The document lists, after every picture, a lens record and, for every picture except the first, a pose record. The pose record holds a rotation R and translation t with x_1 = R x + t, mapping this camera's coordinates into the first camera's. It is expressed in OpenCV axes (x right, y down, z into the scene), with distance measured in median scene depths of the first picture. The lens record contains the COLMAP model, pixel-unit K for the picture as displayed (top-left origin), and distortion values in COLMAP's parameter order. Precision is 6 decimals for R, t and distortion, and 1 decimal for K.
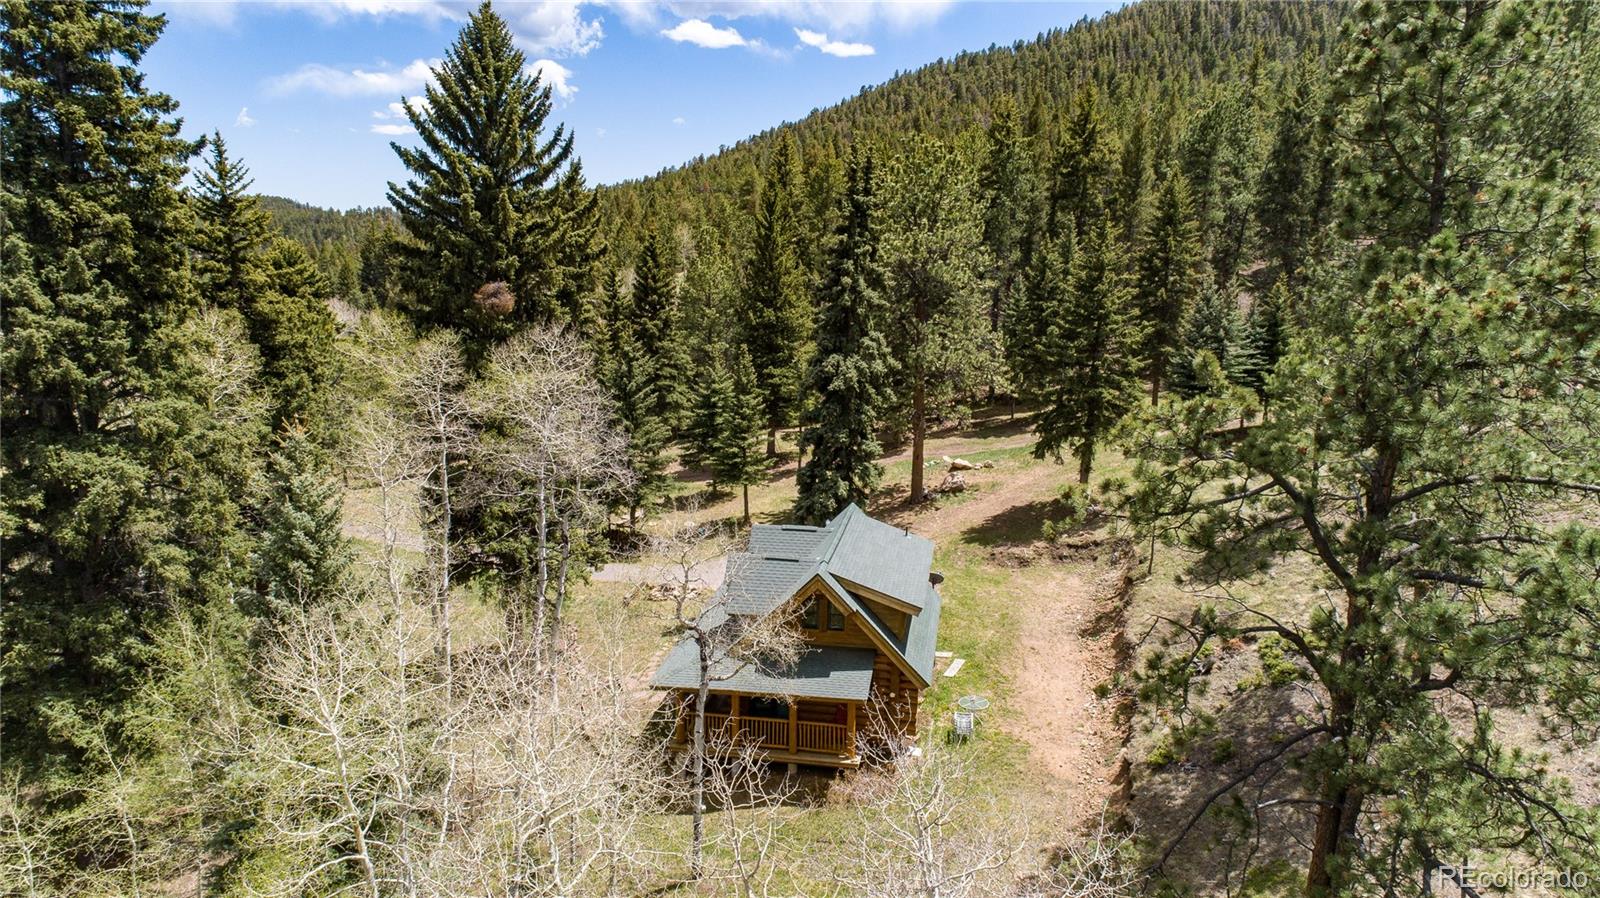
lens RADIAL K [[1060.2, 0, 801.3], [0, 1060.2, 449.1], [0, 0, 1]] dist [0.018739, 0.008580]
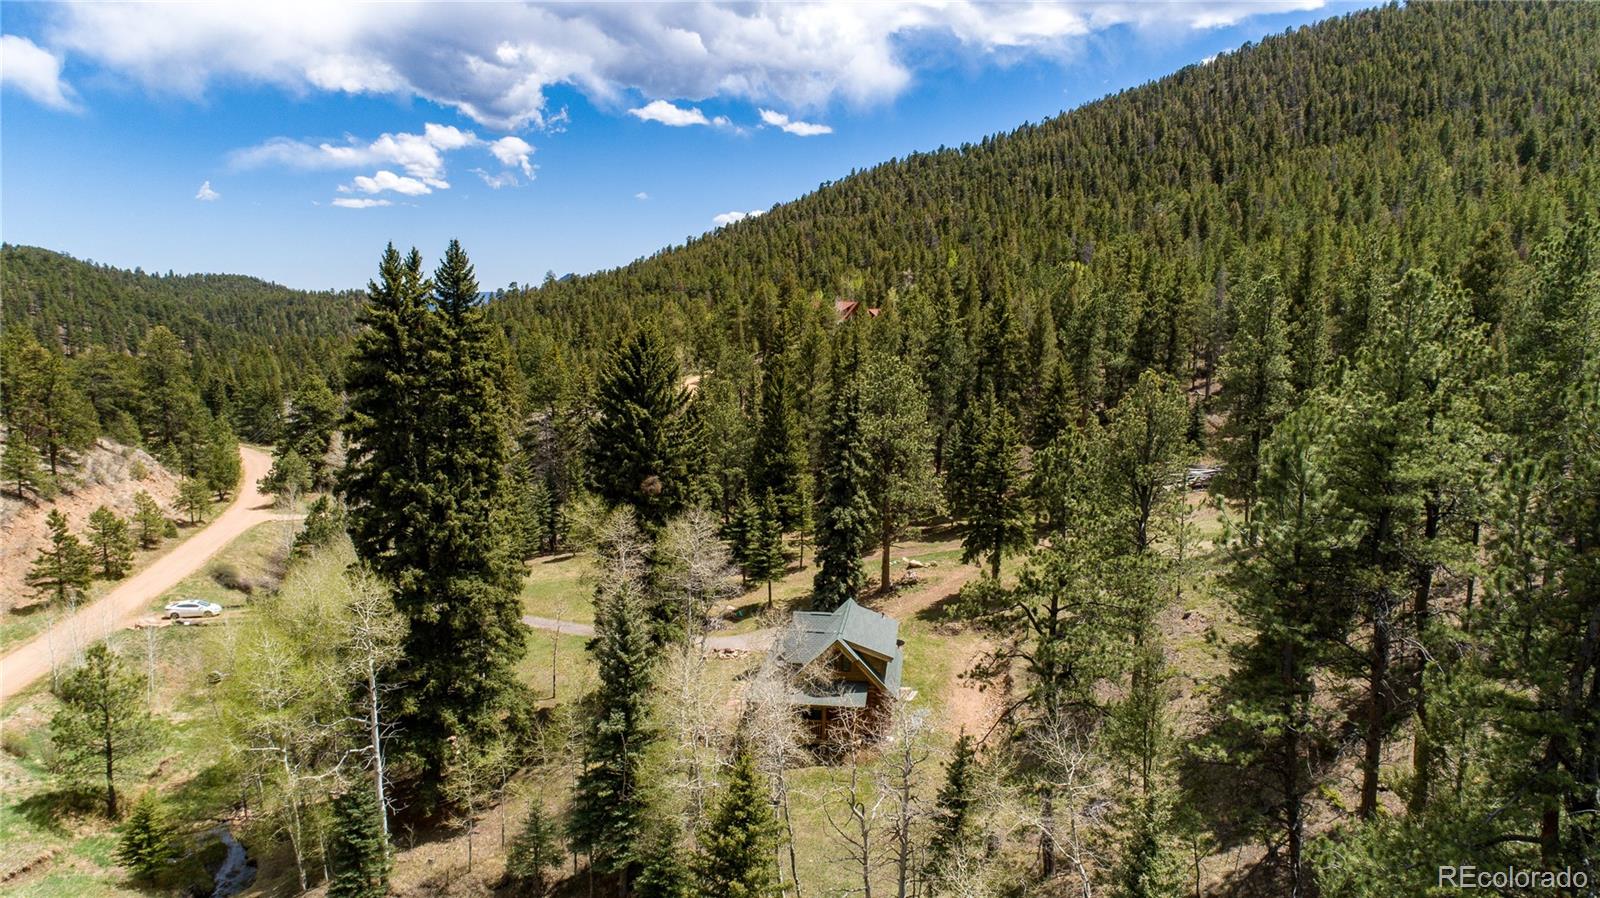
lens RADIAL K [[1060.2, 0, 803.5], [0, 1060.2, 445.1], [0, 0, 1]] dist [0.018739, 0.008580]
pose [[0.999105, -0.002613, 0.042223, -0.061976], [0.005548, 0.997562, -0.069564, -0.047780], [-0.041938, 0.069736, 0.996684, -0.445715]]
